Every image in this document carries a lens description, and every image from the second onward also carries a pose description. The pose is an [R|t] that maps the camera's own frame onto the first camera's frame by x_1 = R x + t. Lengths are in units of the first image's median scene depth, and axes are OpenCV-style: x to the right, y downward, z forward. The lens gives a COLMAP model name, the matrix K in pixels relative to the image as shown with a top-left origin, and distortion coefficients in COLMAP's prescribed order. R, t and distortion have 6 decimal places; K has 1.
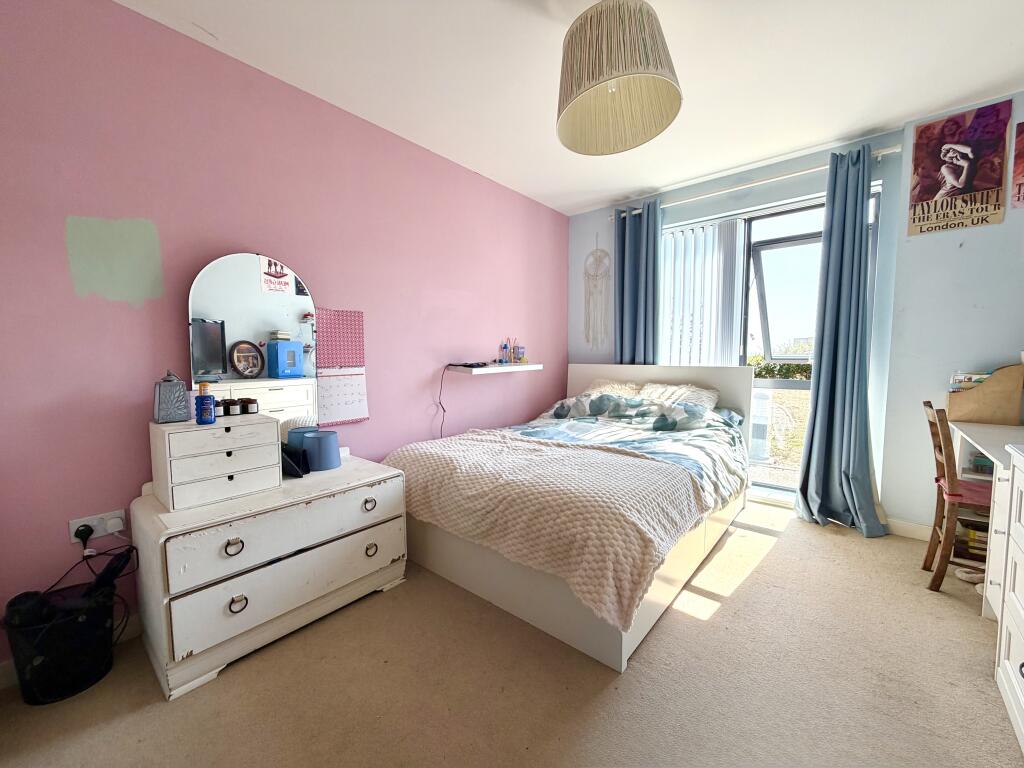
lens RADIAL K [[412.8, 0, 512.0], [0, 412.8, 384.0], [0, 0, 1]] dist [-0.001782, -0.000149]
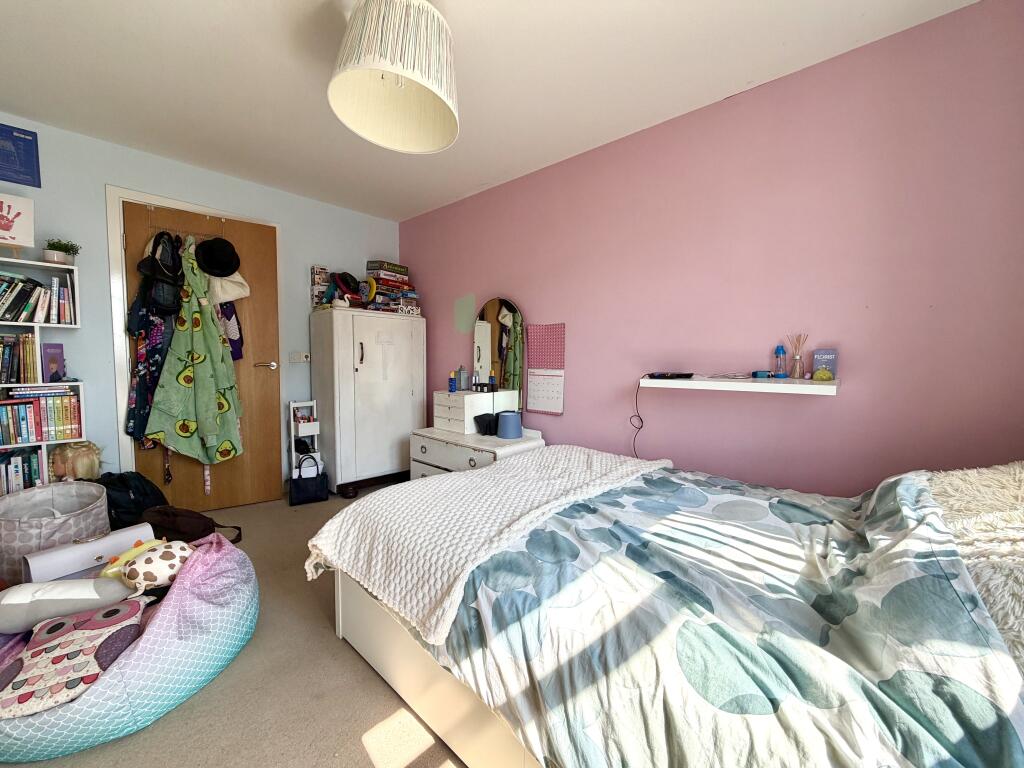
lens RADIAL K [[412.8, 0, 512.0], [0, 412.8, 384.0], [0, 0, 1]] dist [-0.001782, -0.000149]
pose [[-0.050287, 0.067304, -0.996464, 0.827019], [-0.085612, 0.993764, 0.071442, -0.073365], [0.995059, 0.088902, -0.044212, 0.914742]]
